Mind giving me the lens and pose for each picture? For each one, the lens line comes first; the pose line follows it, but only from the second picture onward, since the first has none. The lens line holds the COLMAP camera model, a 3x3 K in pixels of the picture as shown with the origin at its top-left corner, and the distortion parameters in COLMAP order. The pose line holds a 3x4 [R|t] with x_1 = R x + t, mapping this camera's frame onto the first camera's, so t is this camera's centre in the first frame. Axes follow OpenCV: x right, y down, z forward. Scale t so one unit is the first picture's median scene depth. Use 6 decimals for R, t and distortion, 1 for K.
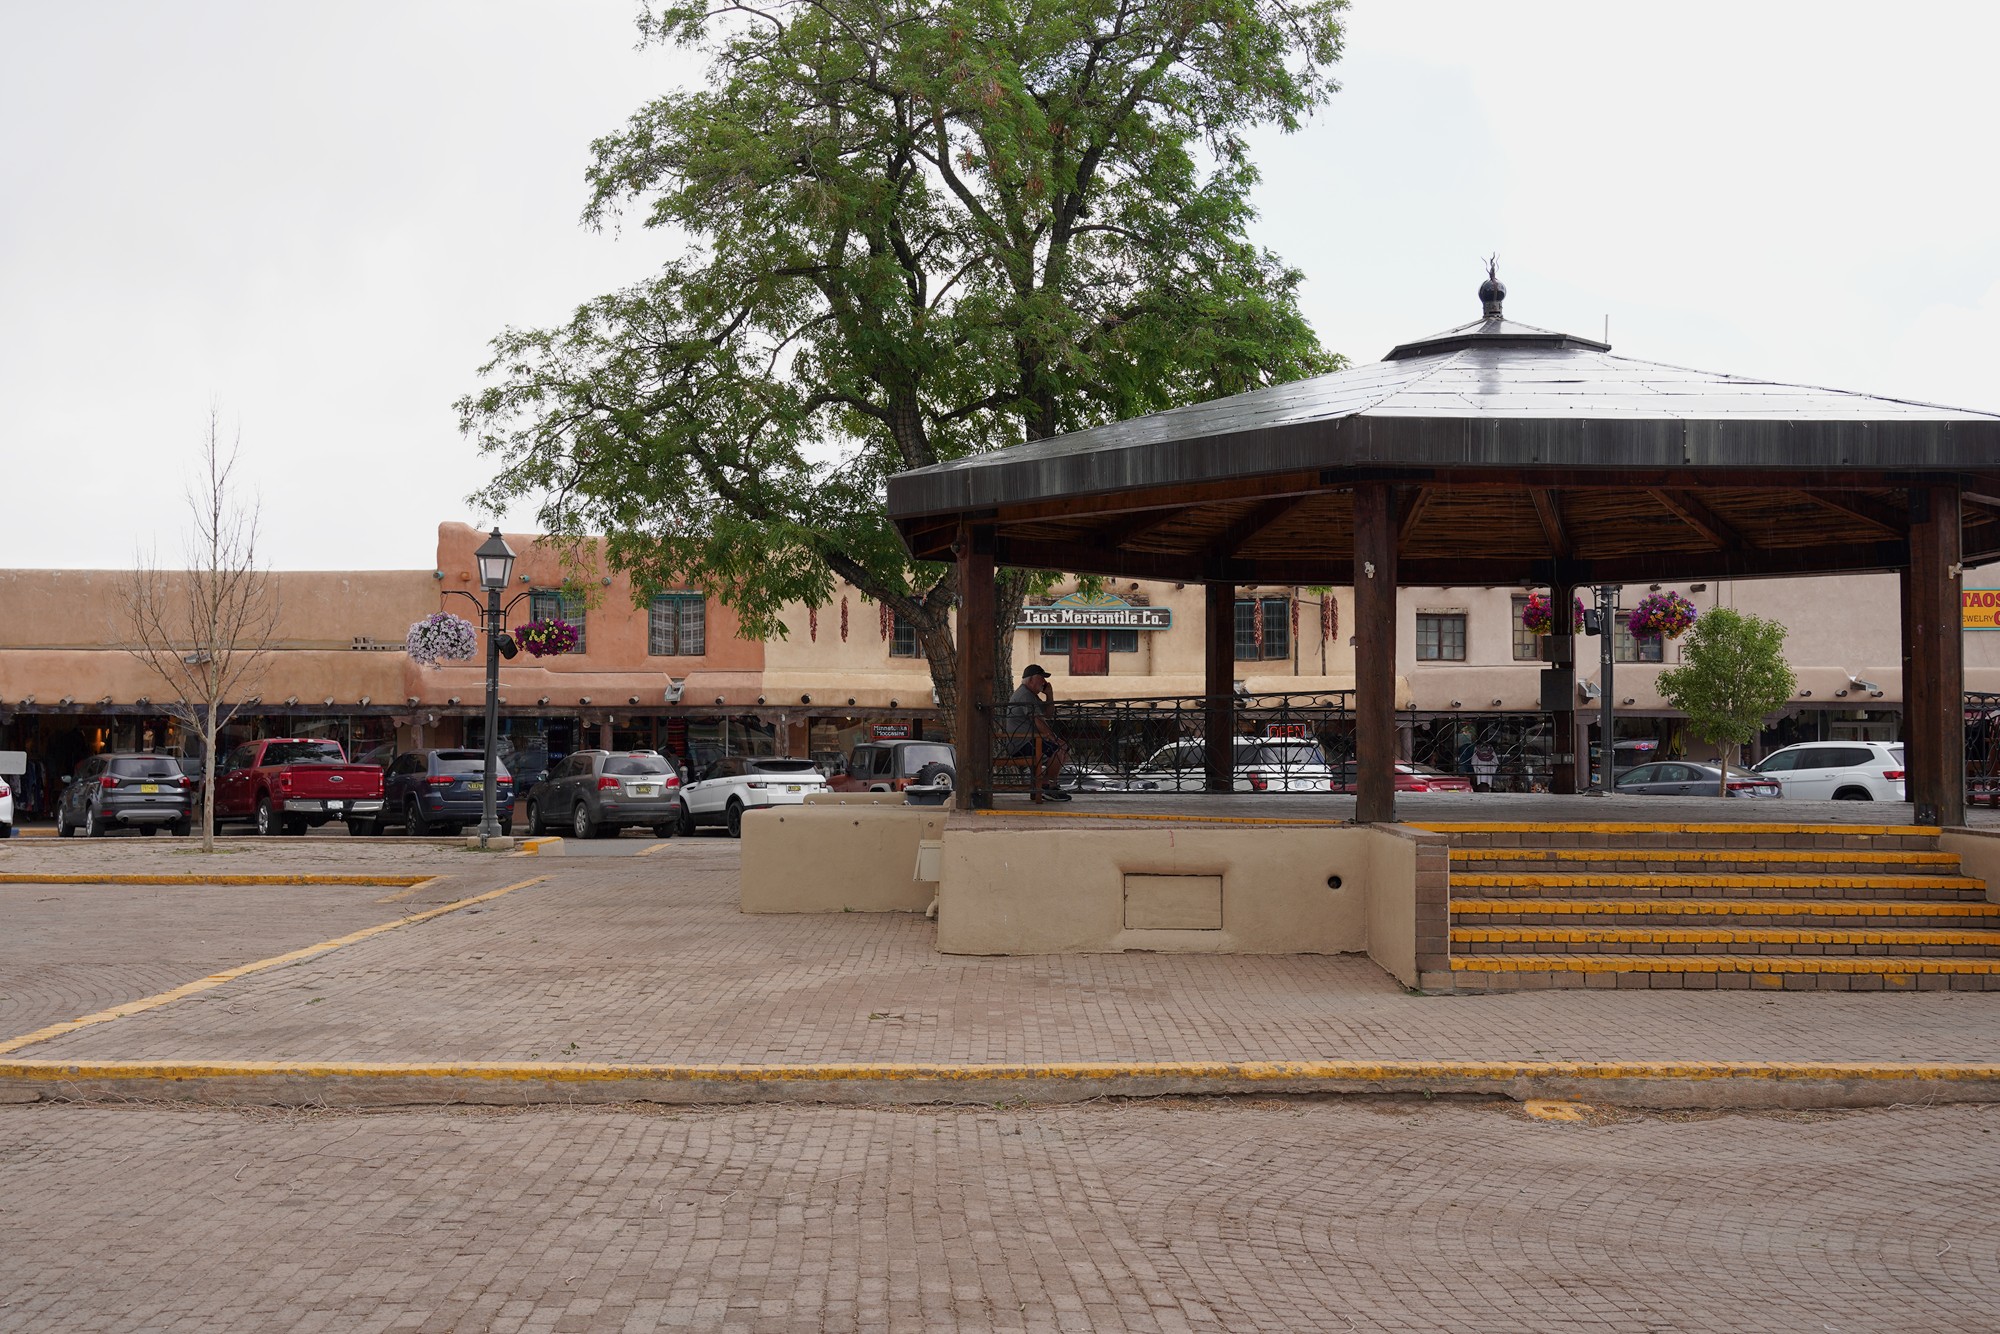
lens RADIAL K [[2131.8, 0, 999.5], [0, 2131.8, 664.0], [0, 0, 1]] dist [-0.030334, 0.000000]
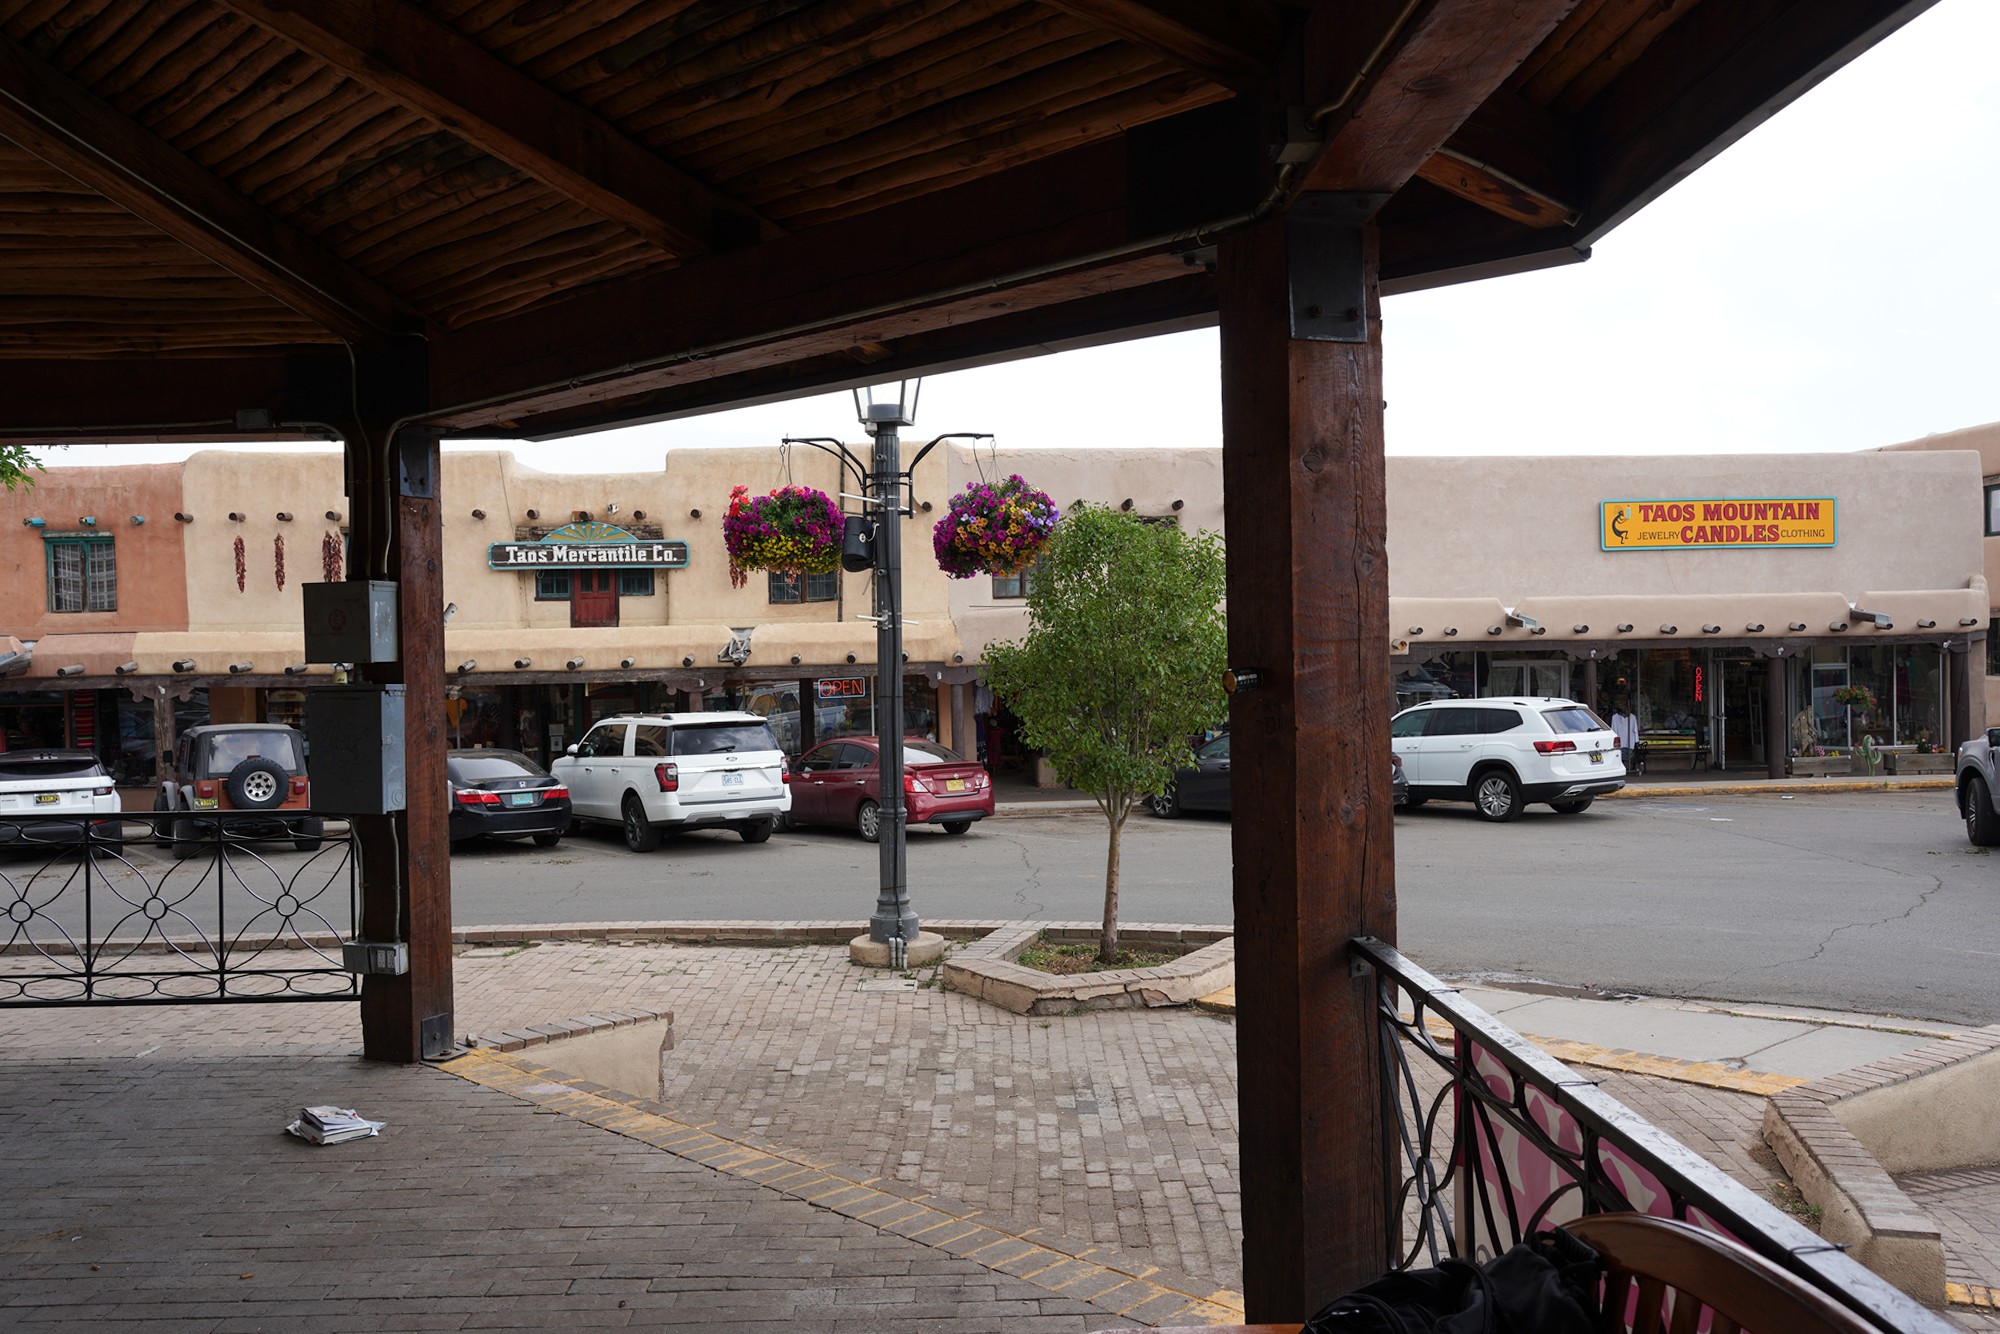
lens RADIAL K [[1581.1, 0, 1008.0], [0, 1581.1, 674.0], [0, 0, 1]] dist [-0.039287, 0.018075]
pose [[0.999270, -0.022116, 0.031157, 0.183770], [0.020459, 0.998409, 0.052539, -0.004591], [-0.032270, -0.051863, 0.998133, 0.388513]]
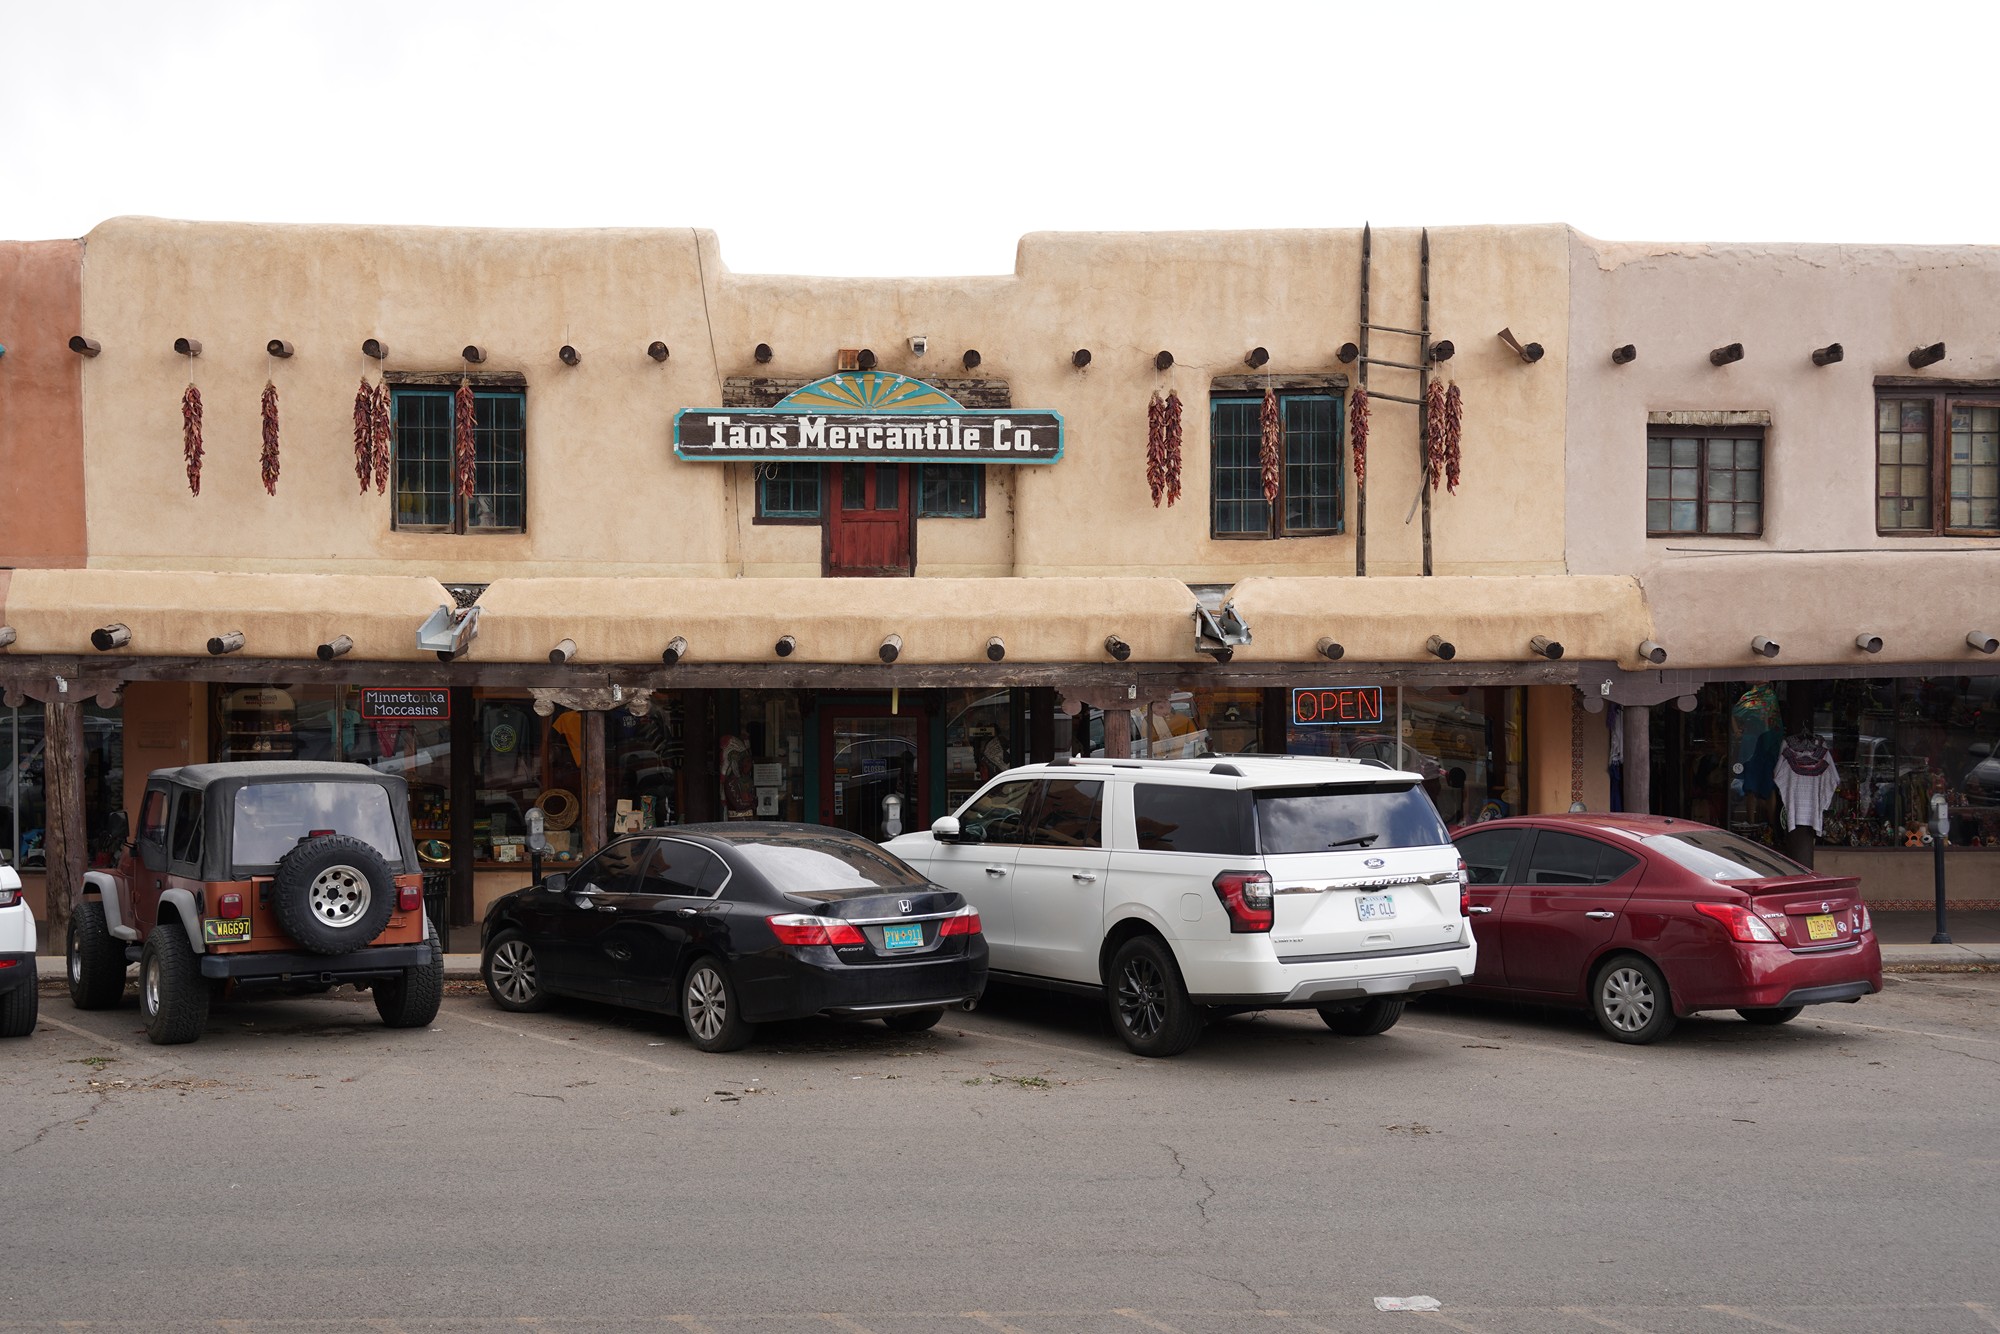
lens RADIAL K [[2484.0, 0, 998.5], [0, 2484.0, 673.0], [0, 0, 1]] dist [0.000587, 0.000000]
pose [[0.999972, -0.001500, -0.007385, 0.071838], [0.001886, 0.998617, 0.052537, -0.000776], [0.007296, -0.052550, 0.998592, 0.511818]]
